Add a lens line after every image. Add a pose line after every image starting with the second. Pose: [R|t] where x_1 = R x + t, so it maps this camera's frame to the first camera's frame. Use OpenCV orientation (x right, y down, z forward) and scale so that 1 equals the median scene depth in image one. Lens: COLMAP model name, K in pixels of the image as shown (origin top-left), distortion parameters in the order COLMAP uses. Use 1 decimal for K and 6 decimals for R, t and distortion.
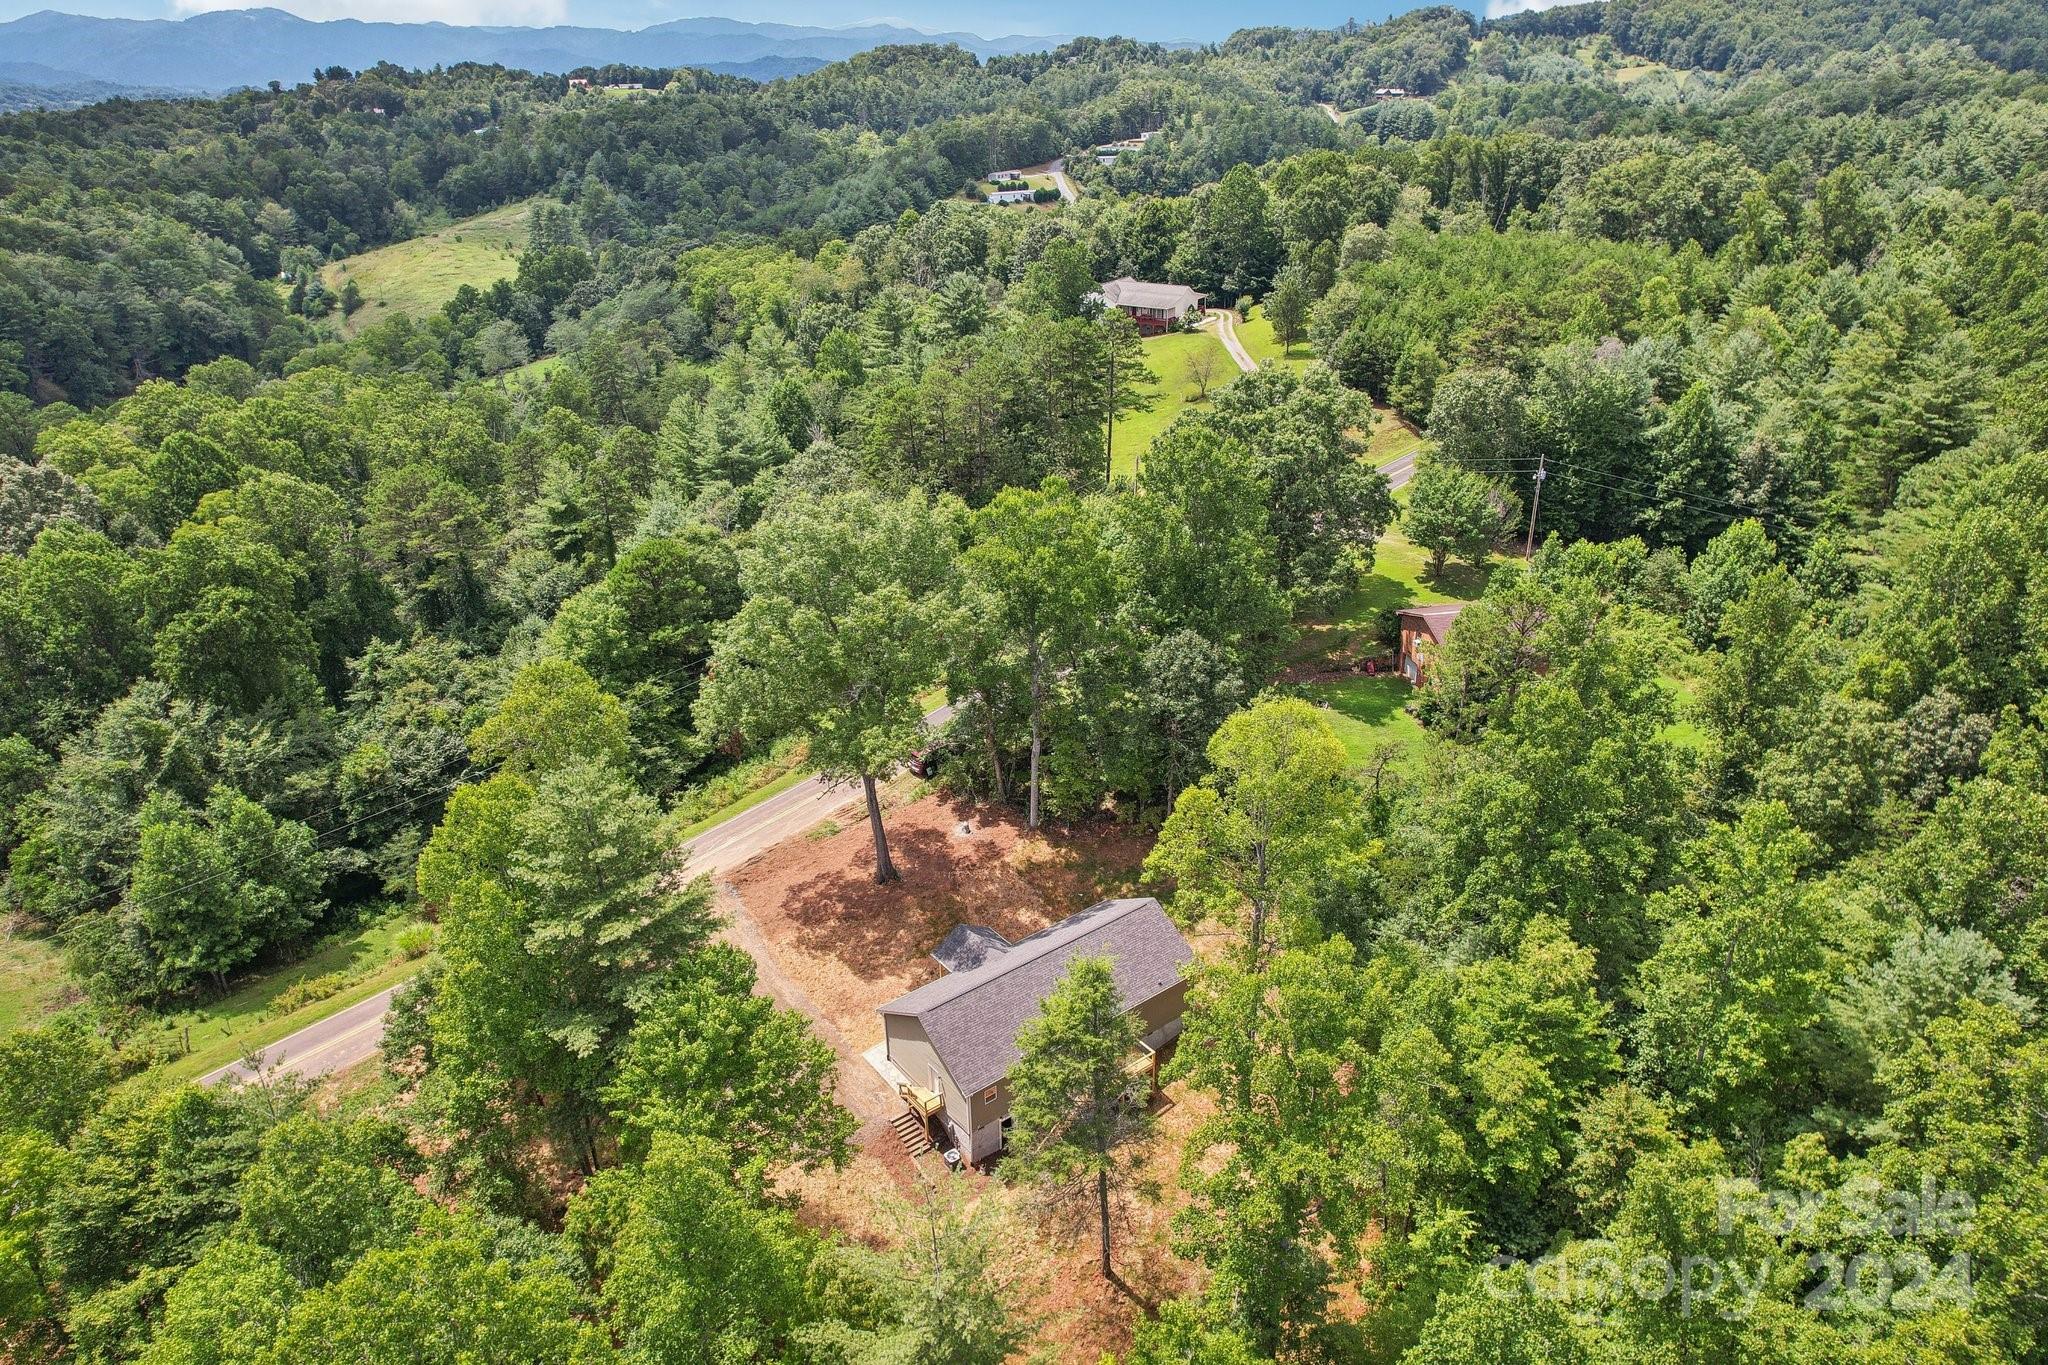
lens RADIAL K [[1328.7, 0, 1024.7], [0, 1328.7, 649.3], [0, 0, 1]] dist [-0.070315, 0.065451]
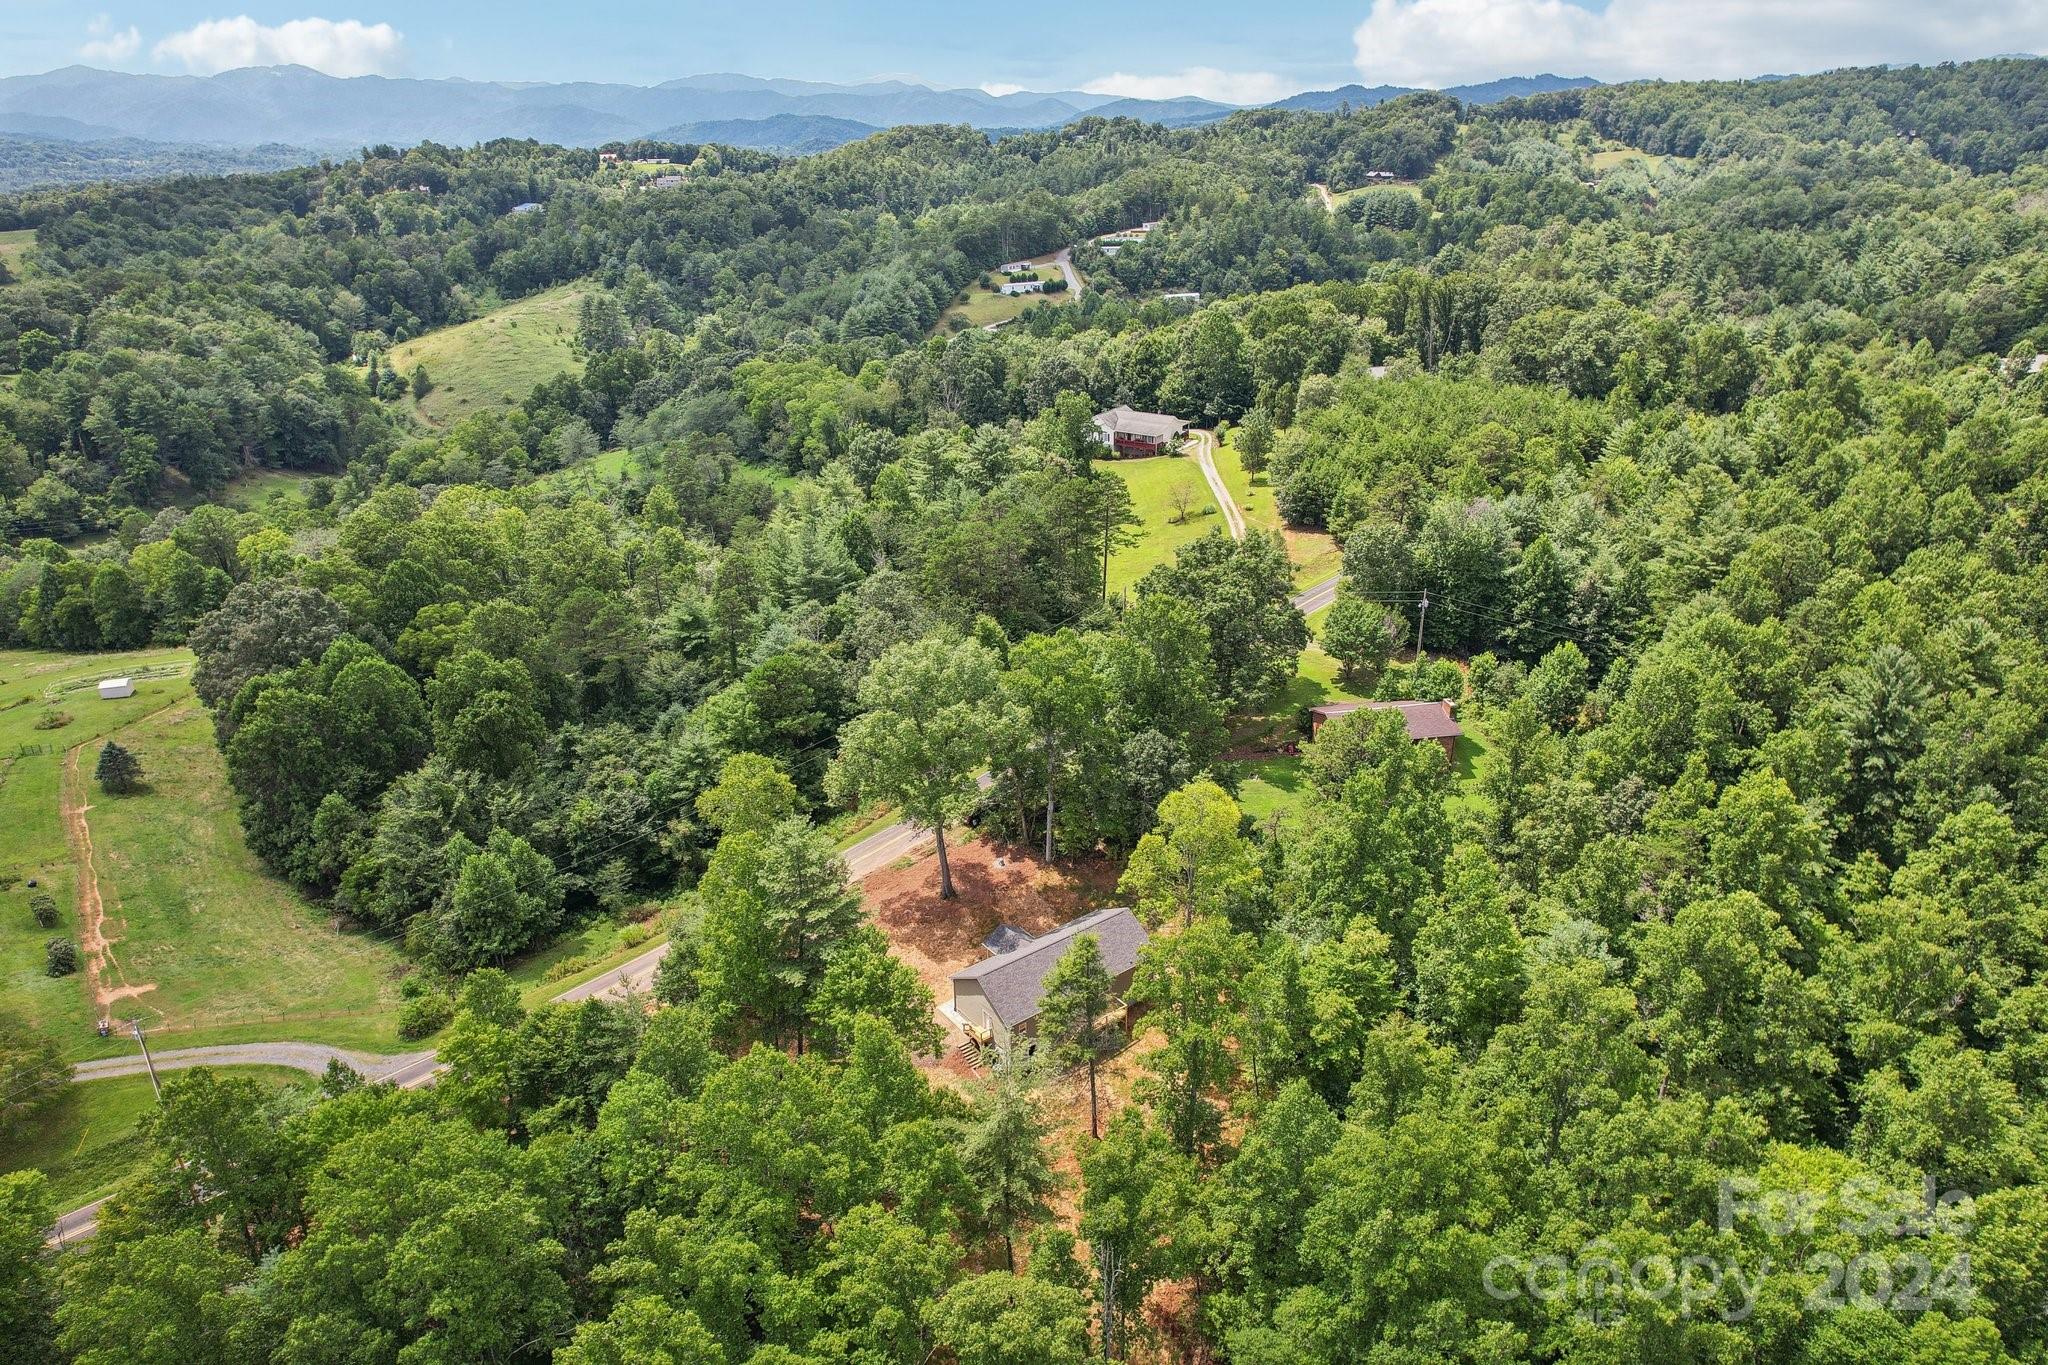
lens RADIAL K [[1328.7, 0, 1024.7], [0, 1328.7, 649.3], [0, 0, 1]] dist [-0.070315, 0.065451]
pose [[0.999976, 0.006171, -0.003240, -0.009499], [-0.006280, 0.999369, -0.034951, -0.028166], [0.003022, 0.034971, 0.999384, -0.272461]]
